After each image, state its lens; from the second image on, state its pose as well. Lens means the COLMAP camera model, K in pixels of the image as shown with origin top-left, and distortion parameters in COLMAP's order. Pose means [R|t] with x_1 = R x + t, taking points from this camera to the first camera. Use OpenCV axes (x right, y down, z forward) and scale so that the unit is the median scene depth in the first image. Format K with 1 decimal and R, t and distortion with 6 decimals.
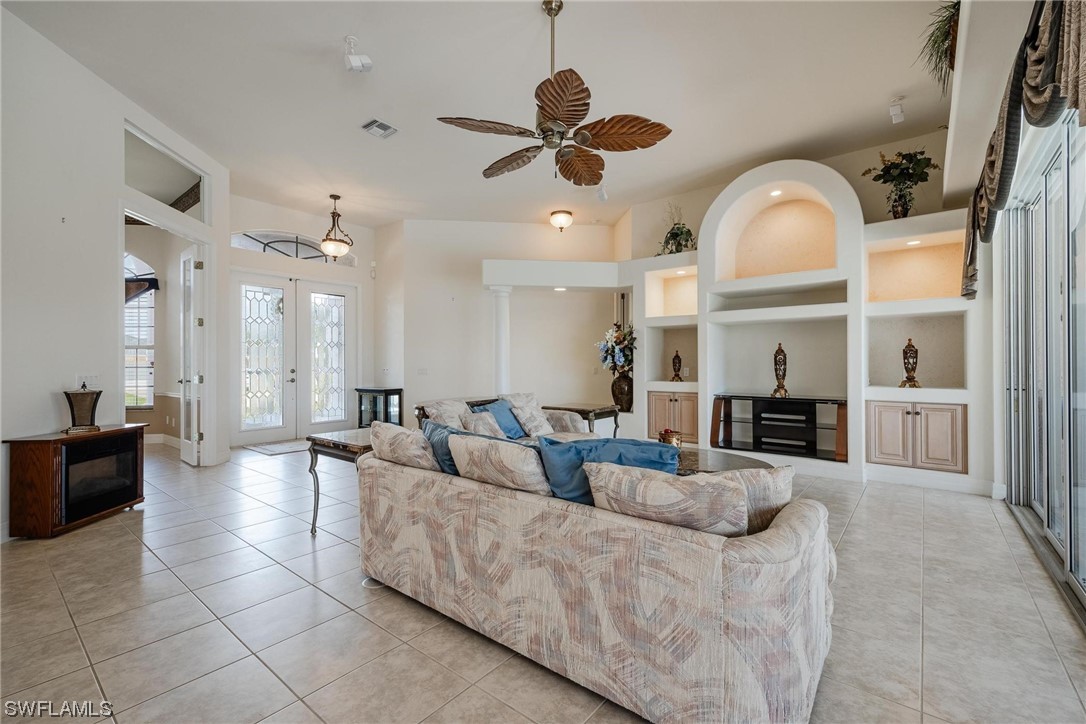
lens RADIAL K [[446.8, 0, 551.7], [0, 446.8, 367.8], [0, 0, 1]] dist [-0.005724, 0.000201]
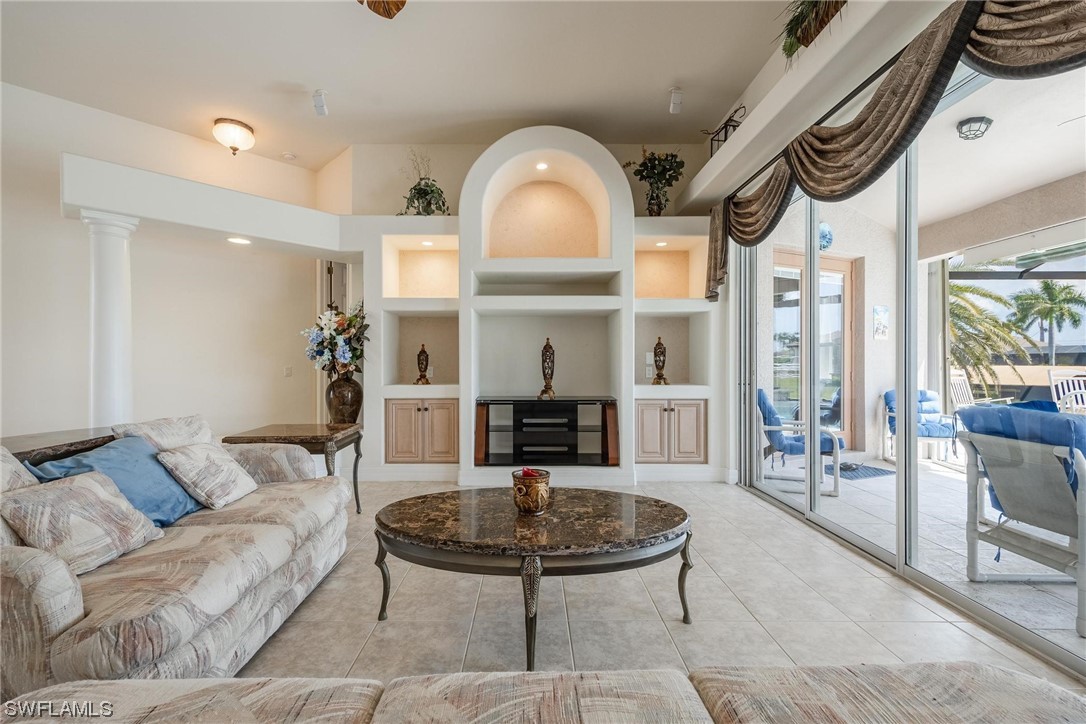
lens RADIAL K [[446.8, 0, 527.3], [0, 446.8, 367.8], [0, 0, 1]] dist [-0.005724, 0.000201]
pose [[0.784698, -0.005760, 0.619851, -0.060417], [0.005040, 0.999983, 0.002912, 0.000736], [-0.619858, 0.000839, 0.784714, 0.316538]]
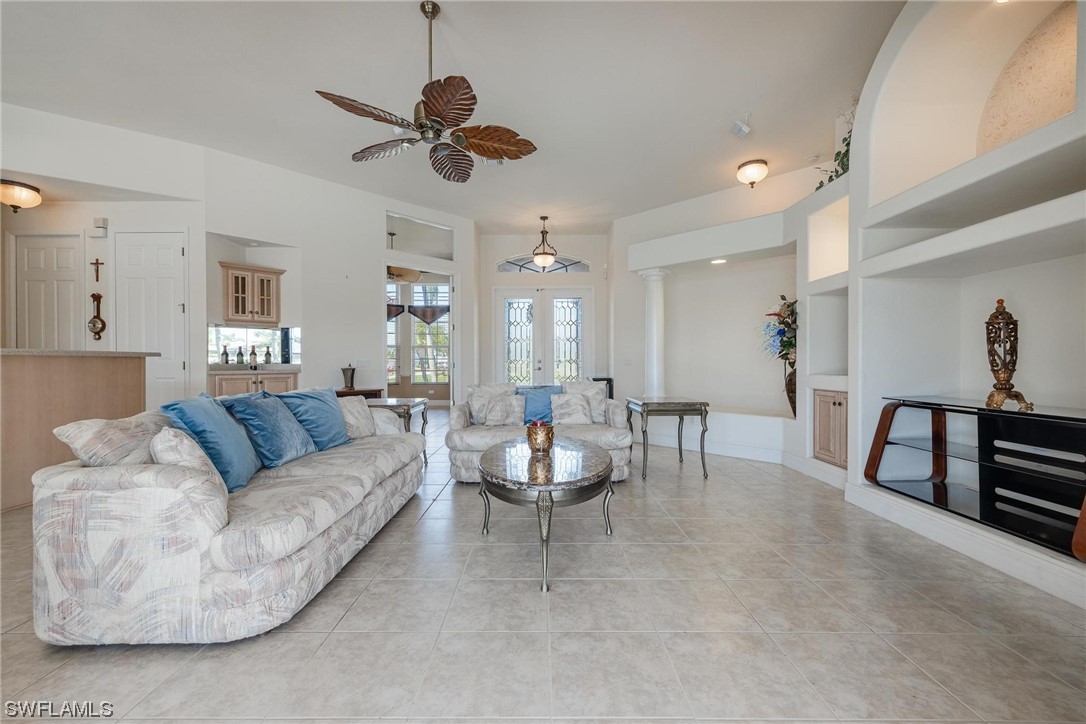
lens RADIAL K [[446.8, 0, 553.0], [0, 446.8, 369.6], [0, 0, 1]] dist [-0.005724, 0.000201]
pose [[0.629907, 0.012202, -0.776575, 0.550282], [-0.007058, 0.999925, 0.009986, 0.020162], [0.776638, -0.000809, 0.629946, 0.288604]]
